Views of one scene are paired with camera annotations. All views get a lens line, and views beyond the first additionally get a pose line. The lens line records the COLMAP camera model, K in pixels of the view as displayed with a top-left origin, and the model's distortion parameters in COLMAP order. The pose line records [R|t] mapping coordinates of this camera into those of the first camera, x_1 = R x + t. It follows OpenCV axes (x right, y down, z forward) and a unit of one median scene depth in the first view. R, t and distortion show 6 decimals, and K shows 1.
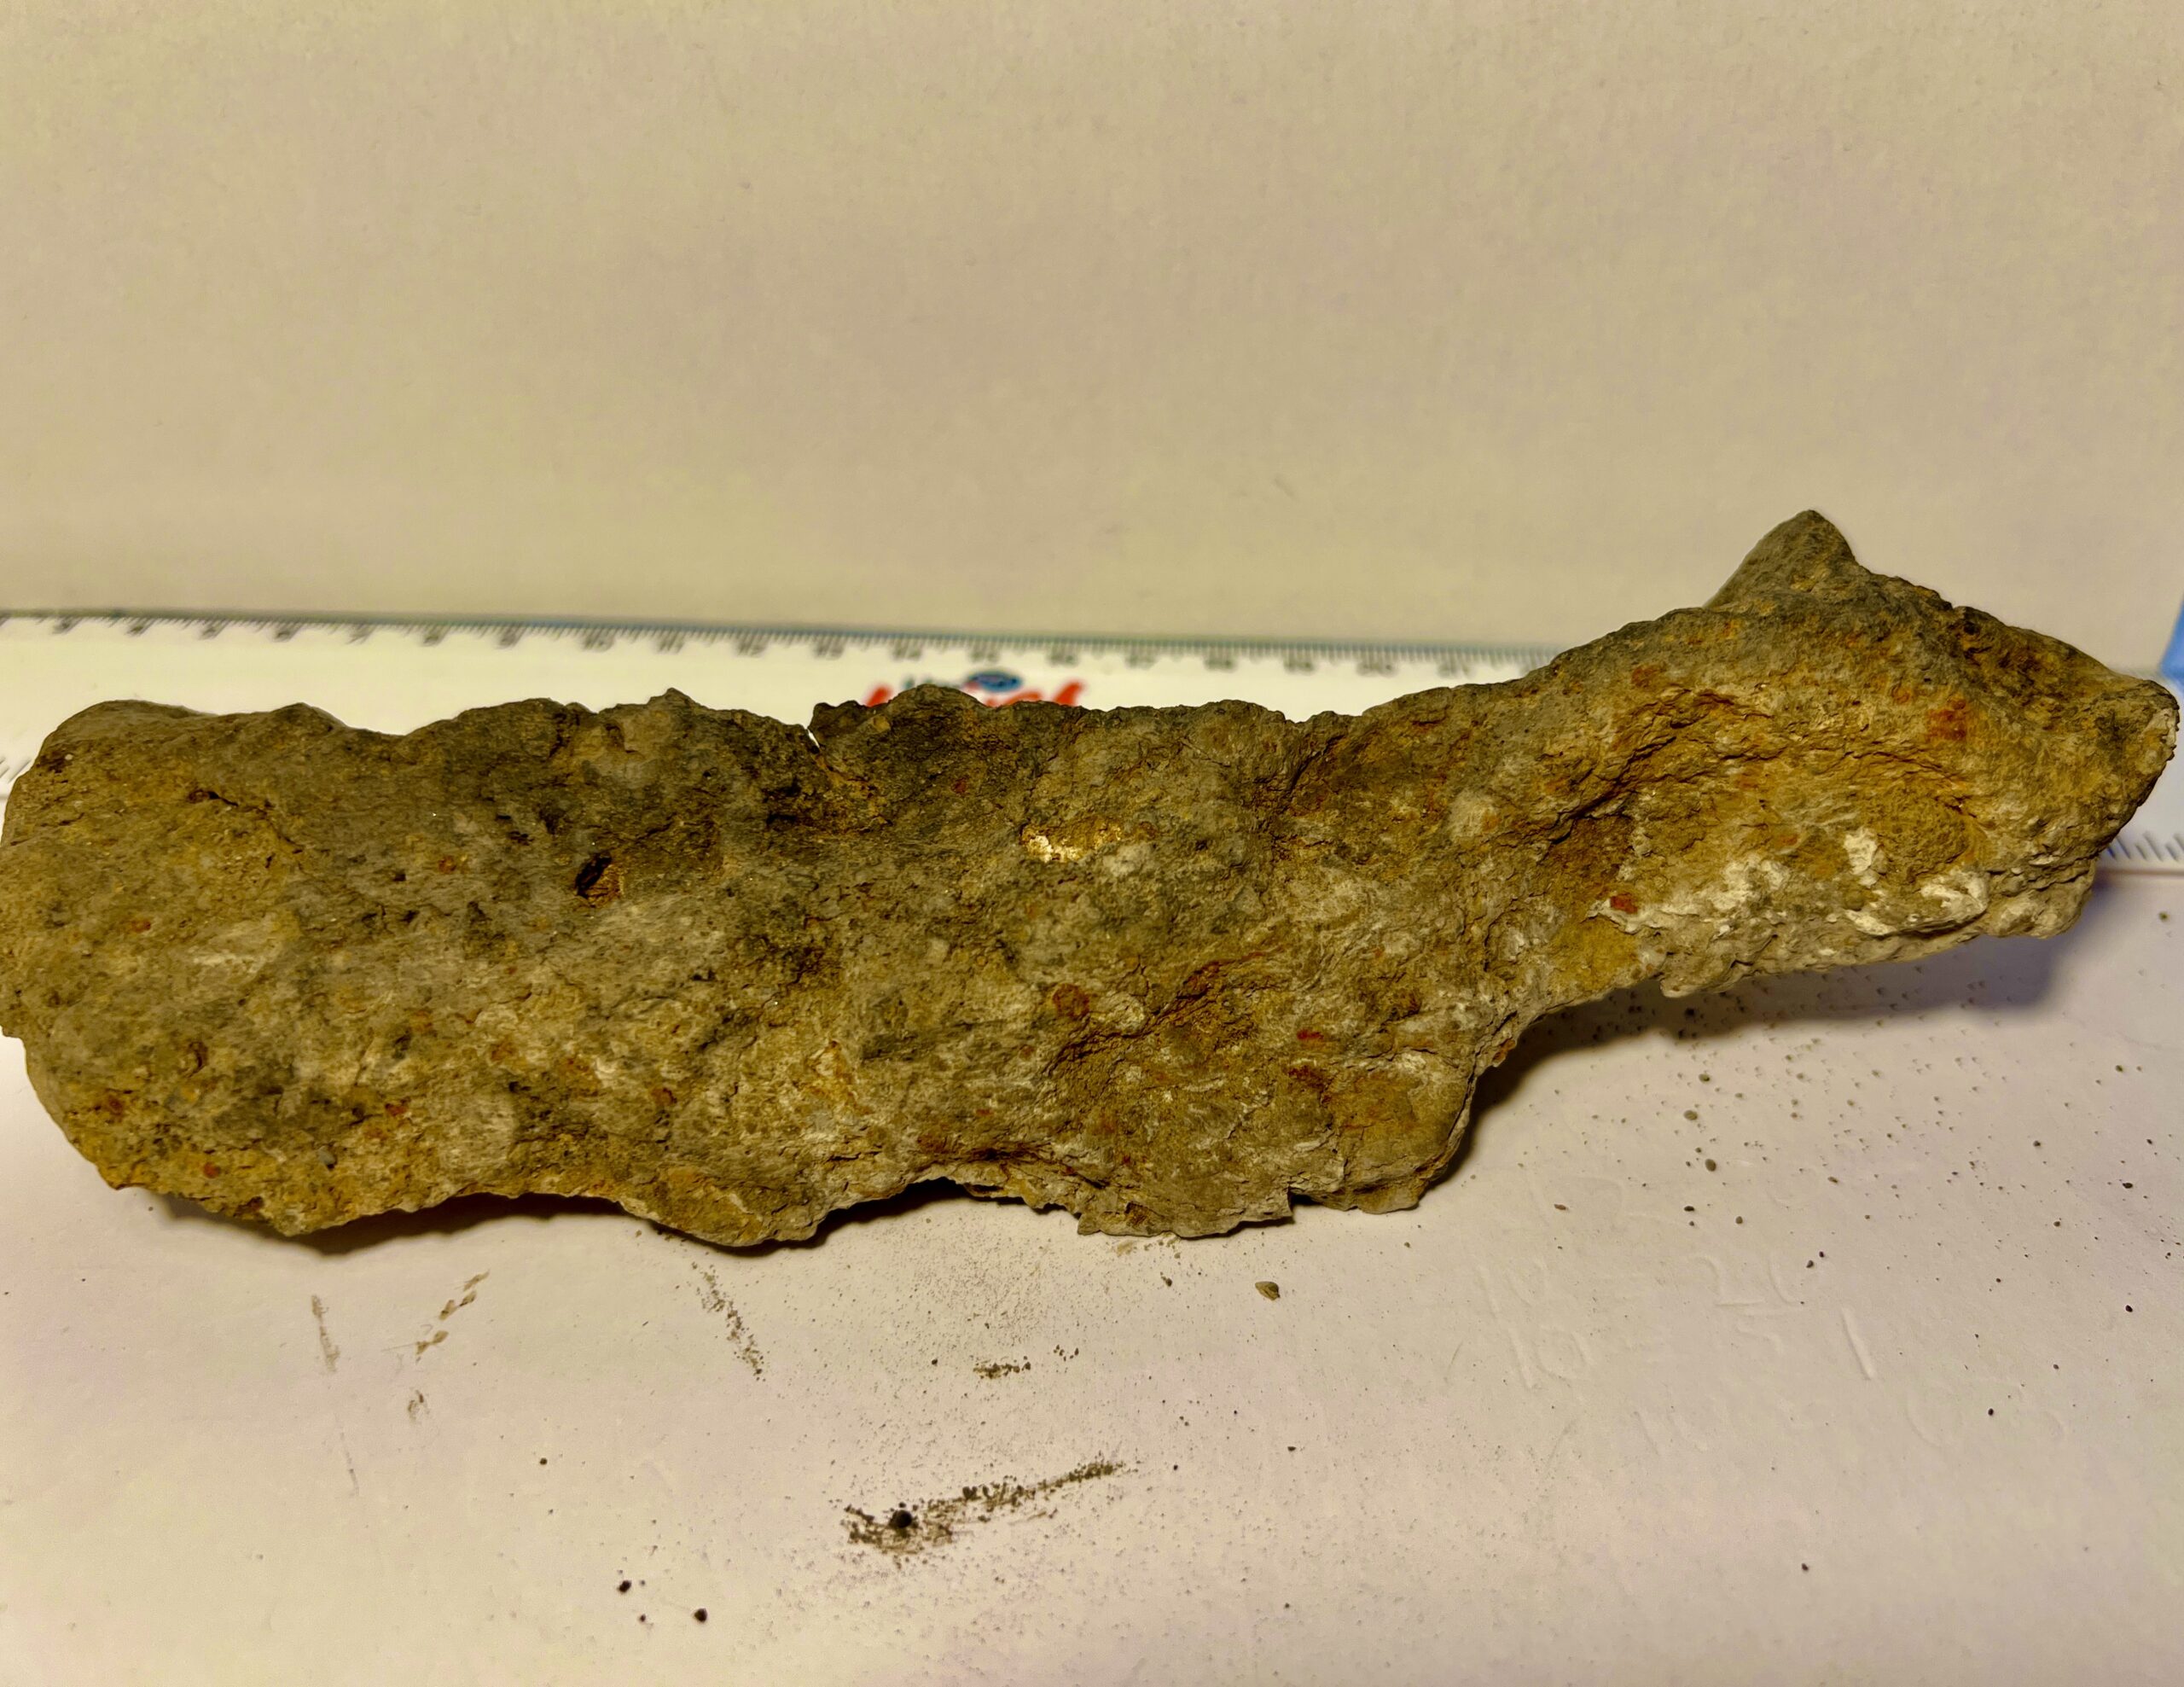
lens RADIAL K [[1694.6, 0, 1134.5], [0, 1694.6, 900.4], [0, 0, 1]] dist [0.002382, -0.001565]
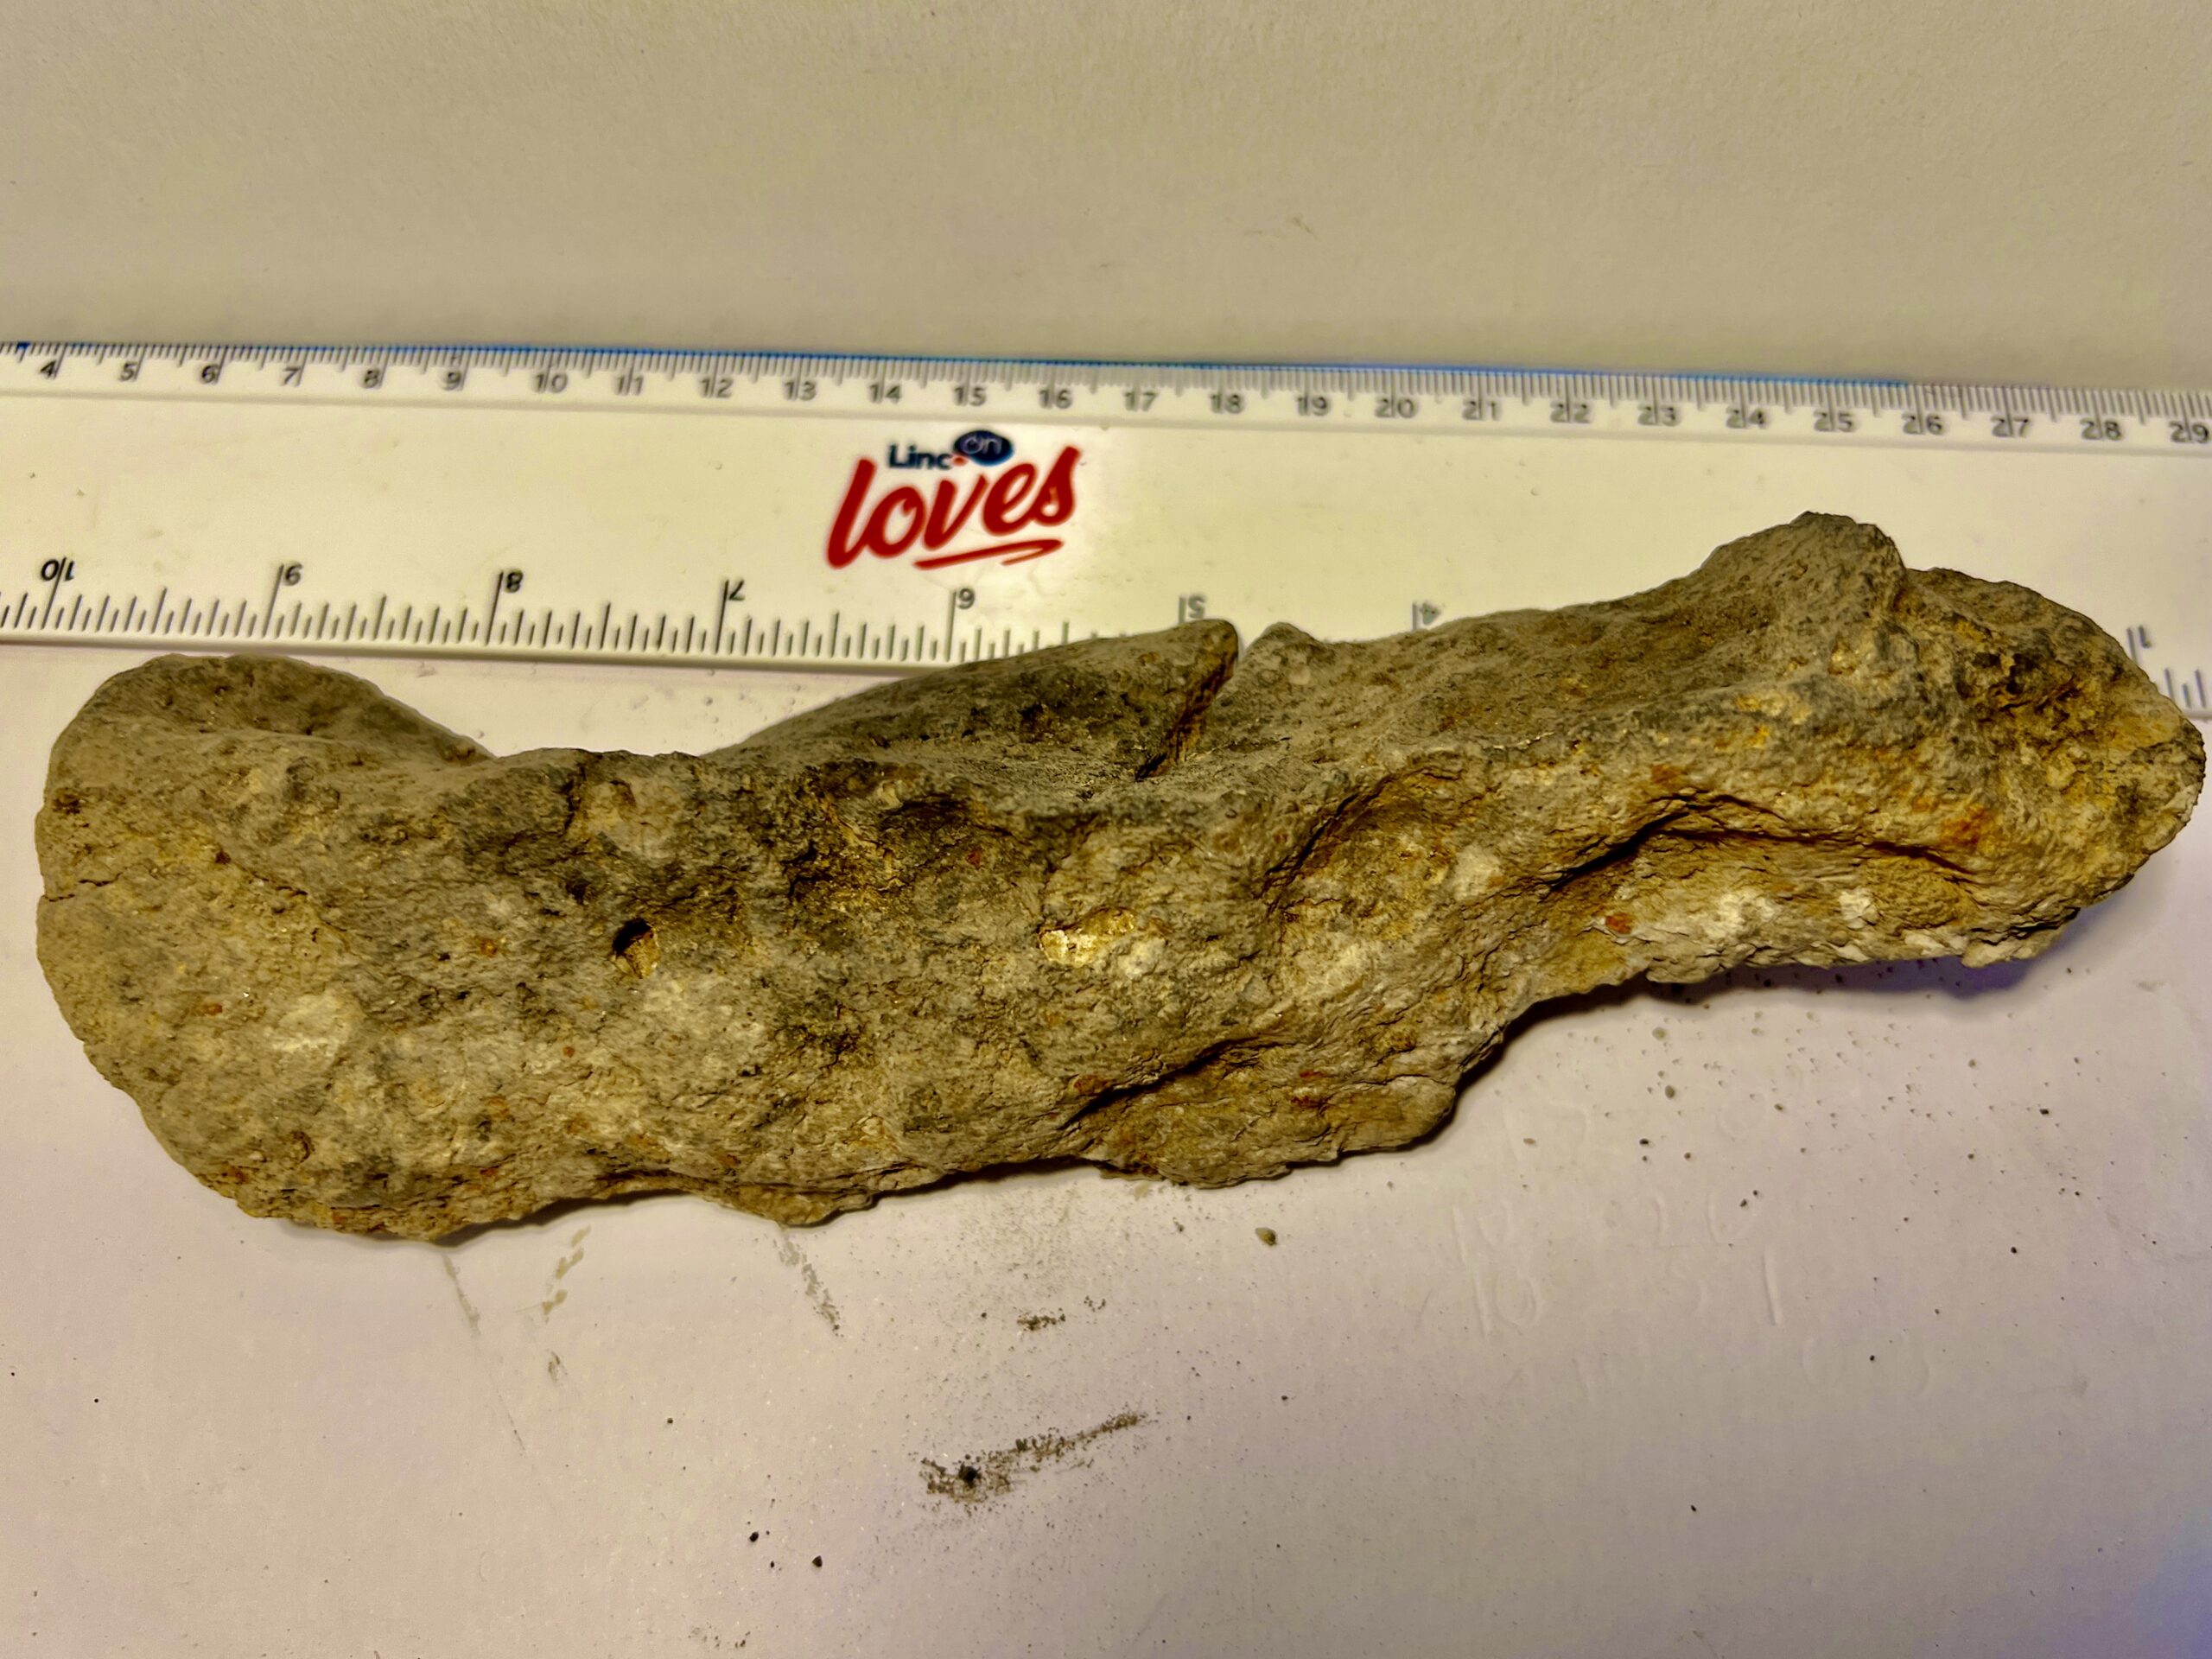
lens RADIAL K [[1682.0, 0, 1111.5], [0, 1682.0, 815.0], [0, 0, 1]] dist [0.005722, -0.004384]
pose [[0.999773, -0.018337, -0.010865, -0.009776], [0.021288, 0.884453, 0.466144, -0.575190], [0.001062, -0.466270, 0.884642, 0.124792]]
